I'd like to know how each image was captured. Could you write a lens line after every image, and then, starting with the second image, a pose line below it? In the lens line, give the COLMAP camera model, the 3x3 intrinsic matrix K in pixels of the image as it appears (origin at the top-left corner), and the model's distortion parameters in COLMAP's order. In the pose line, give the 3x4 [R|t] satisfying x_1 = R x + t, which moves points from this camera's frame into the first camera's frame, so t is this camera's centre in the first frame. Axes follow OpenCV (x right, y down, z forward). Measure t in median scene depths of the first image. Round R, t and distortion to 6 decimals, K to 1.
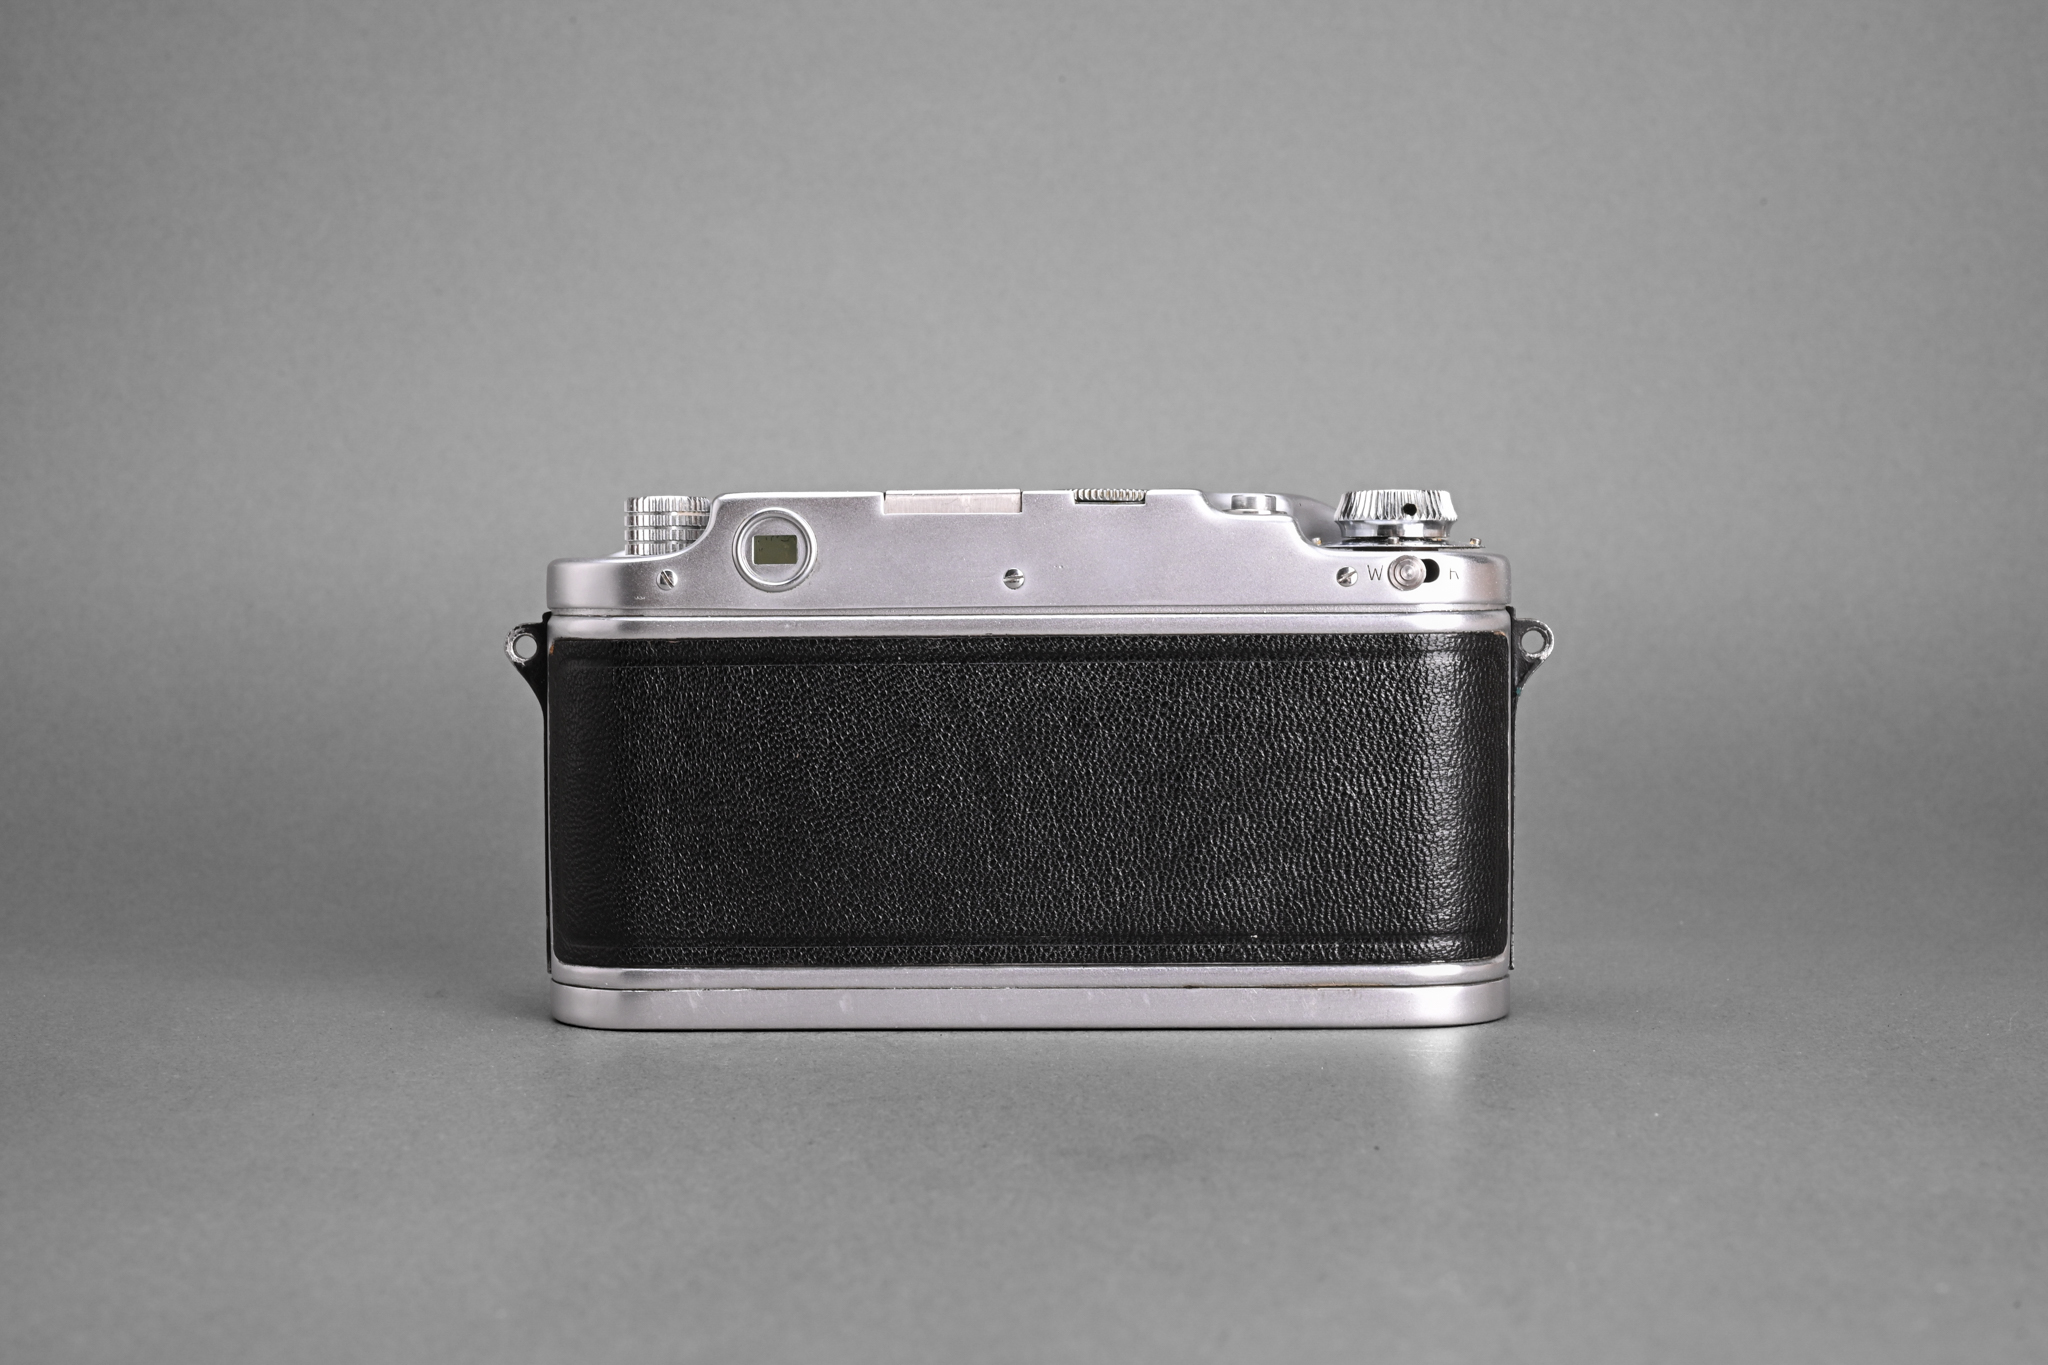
lens RADIAL K [[3414.0, 0, 1024.0], [0, 3414.0, 682.5], [0, 0, 1]] dist [-0.017656, -0.024561]
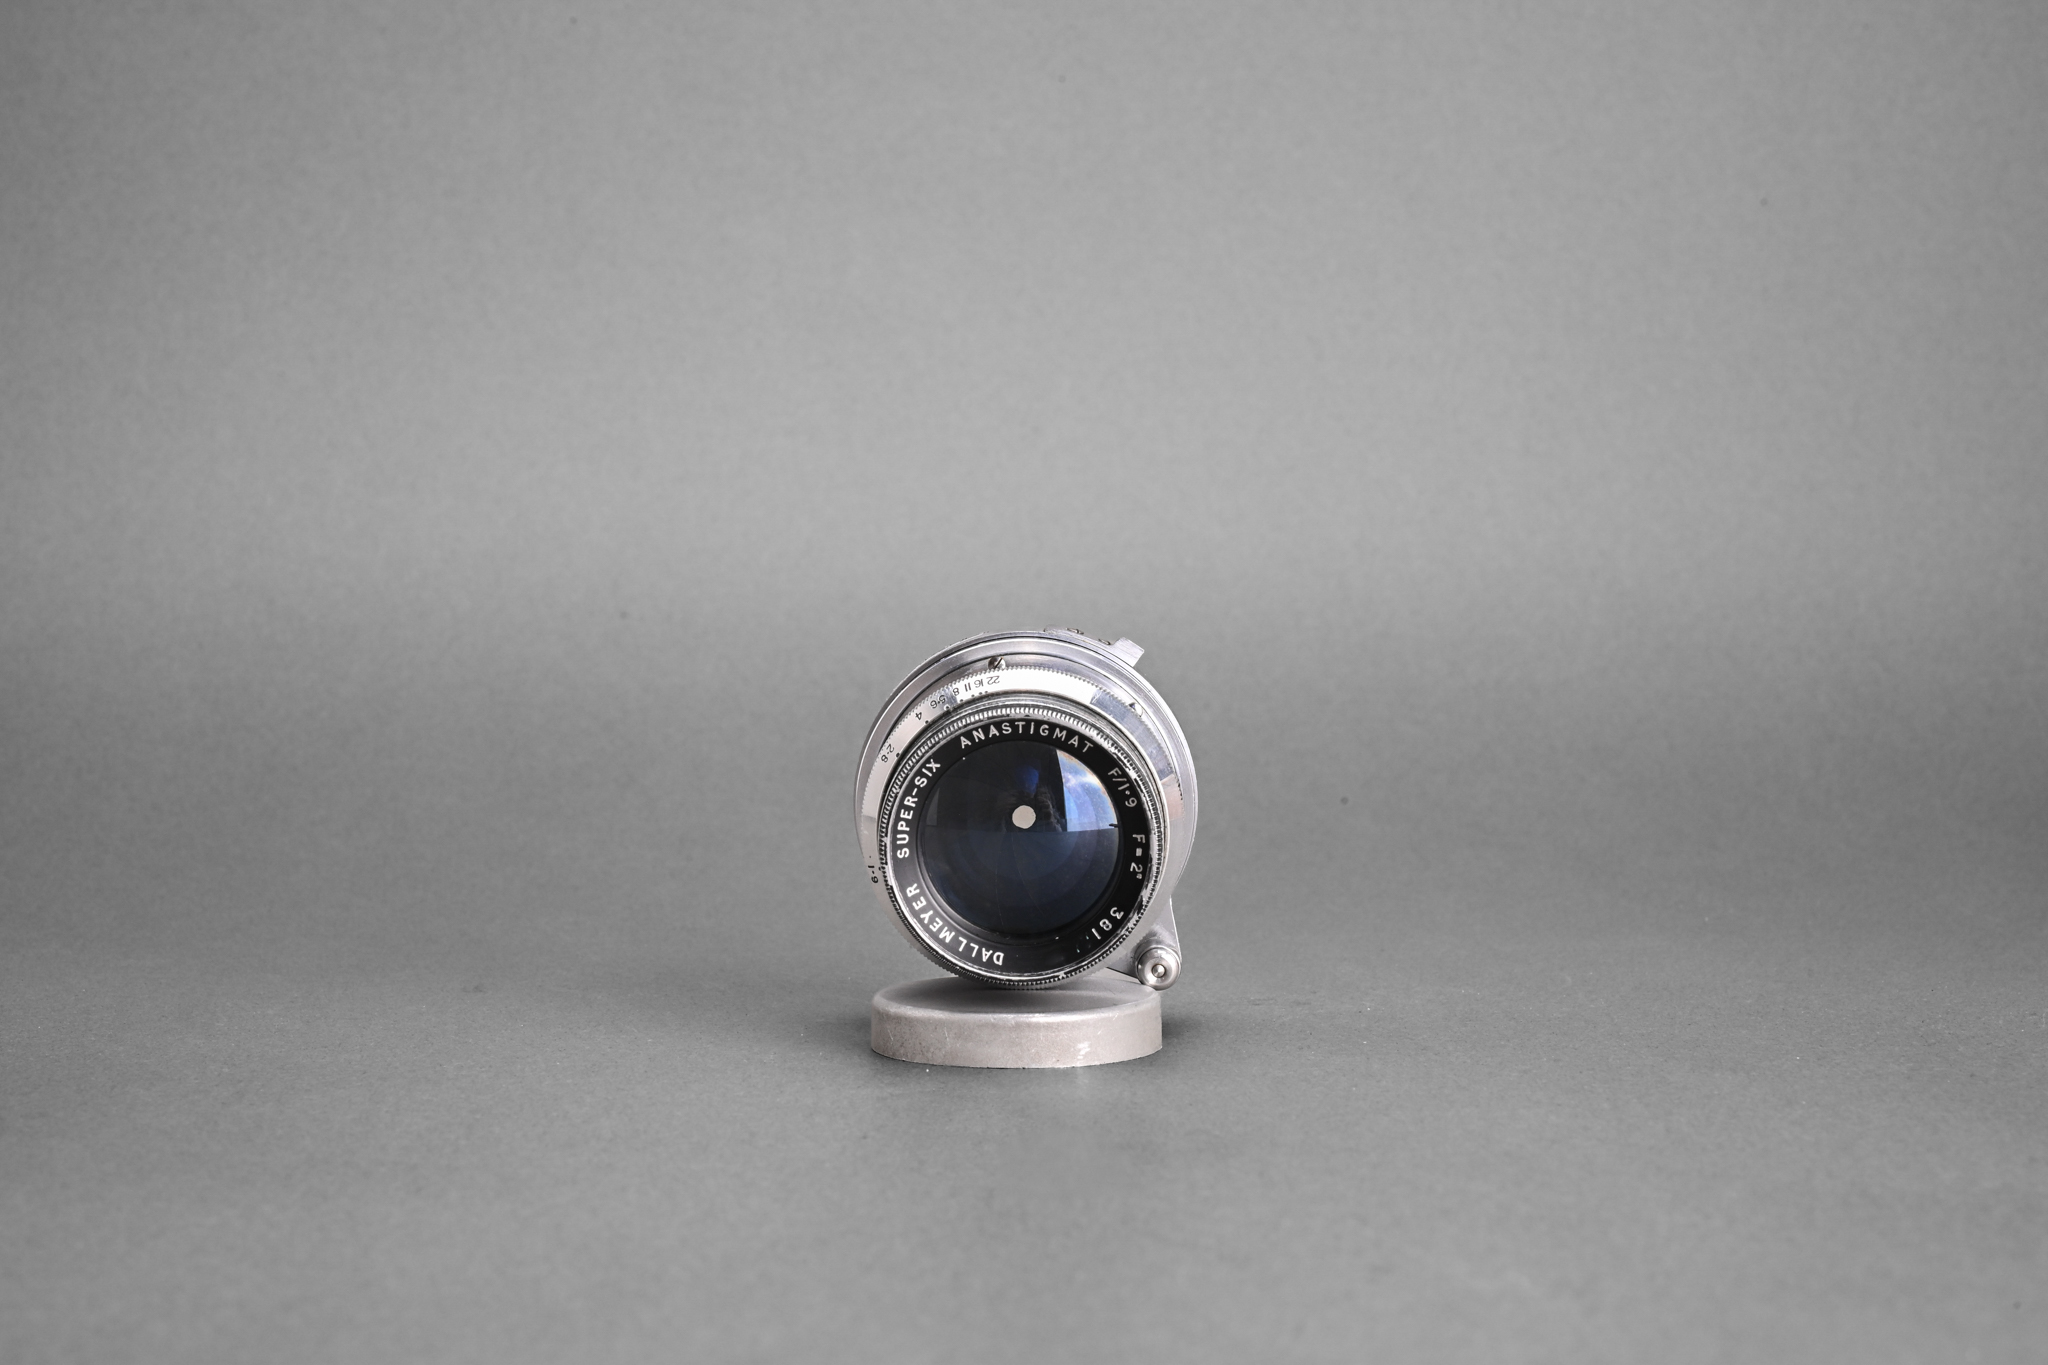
lens RADIAL K [[3414.0, 0, 1024.0], [0, 3414.0, 682.5], [0, 0, 1]] dist [-0.017656, -0.024561]
pose [[0.999987, 0.001269, 0.004892, -0.011138], [-0.001275, 0.999998, 0.001273, -0.000346], [-0.004891, -0.001279, 0.999987, -0.004469]]
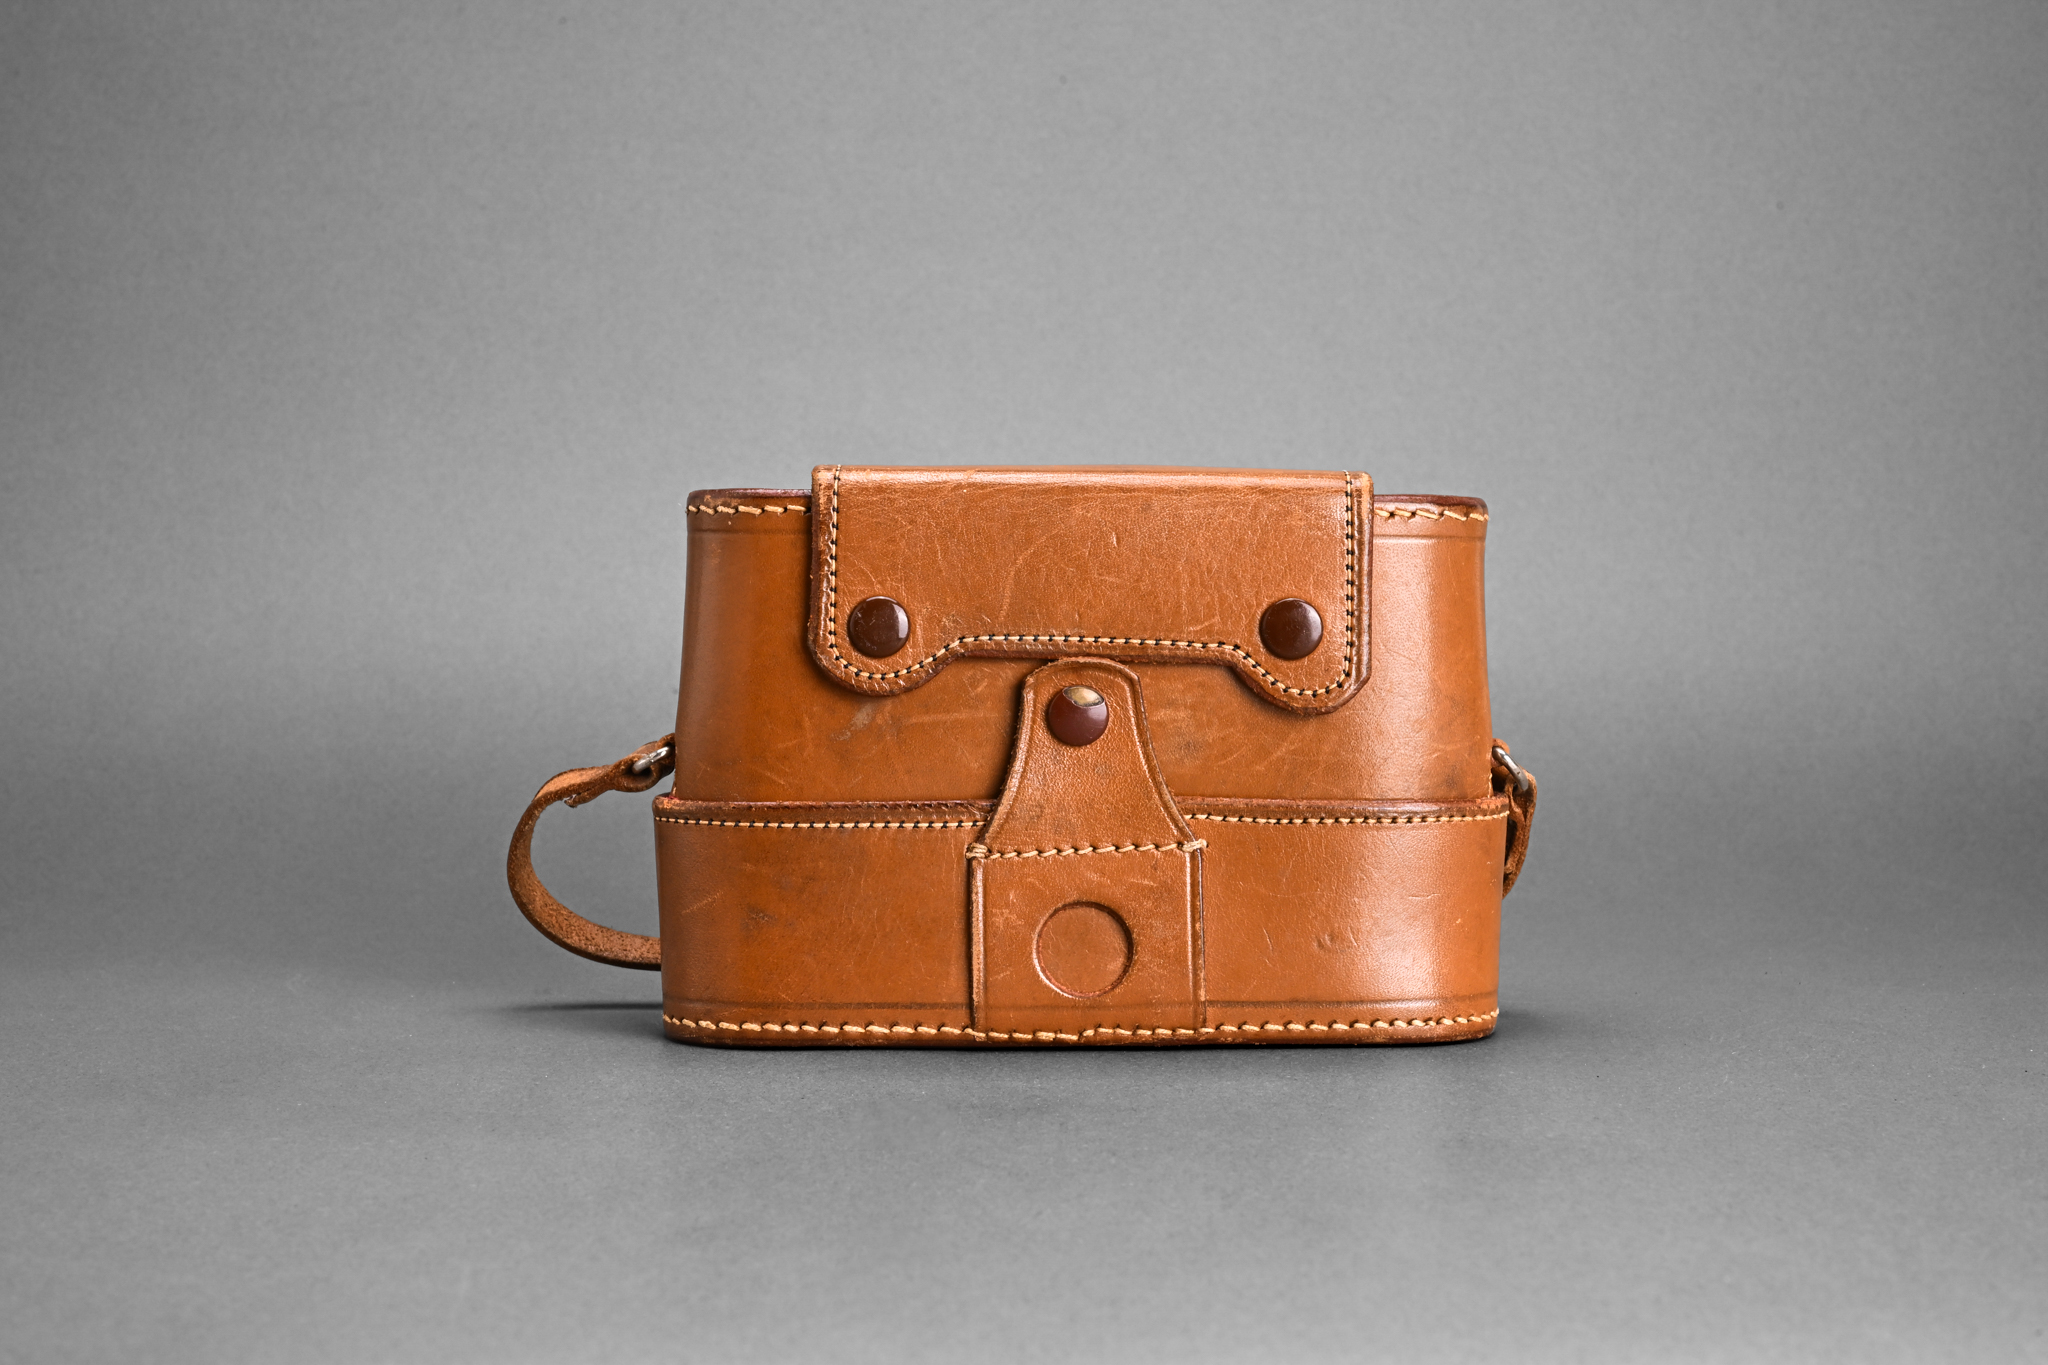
lens RADIAL K [[3348.0, 0, 1024.3], [0, 3348.0, 715.2], [0, 0, 1]] dist [-0.010126, 0.081631]
pose [[0.999684, 0.003234, -0.024935, 0.036460], [-0.003023, 0.999960, 0.008472, -0.022133], [0.024961, -0.008394, 0.999653, -0.230658]]
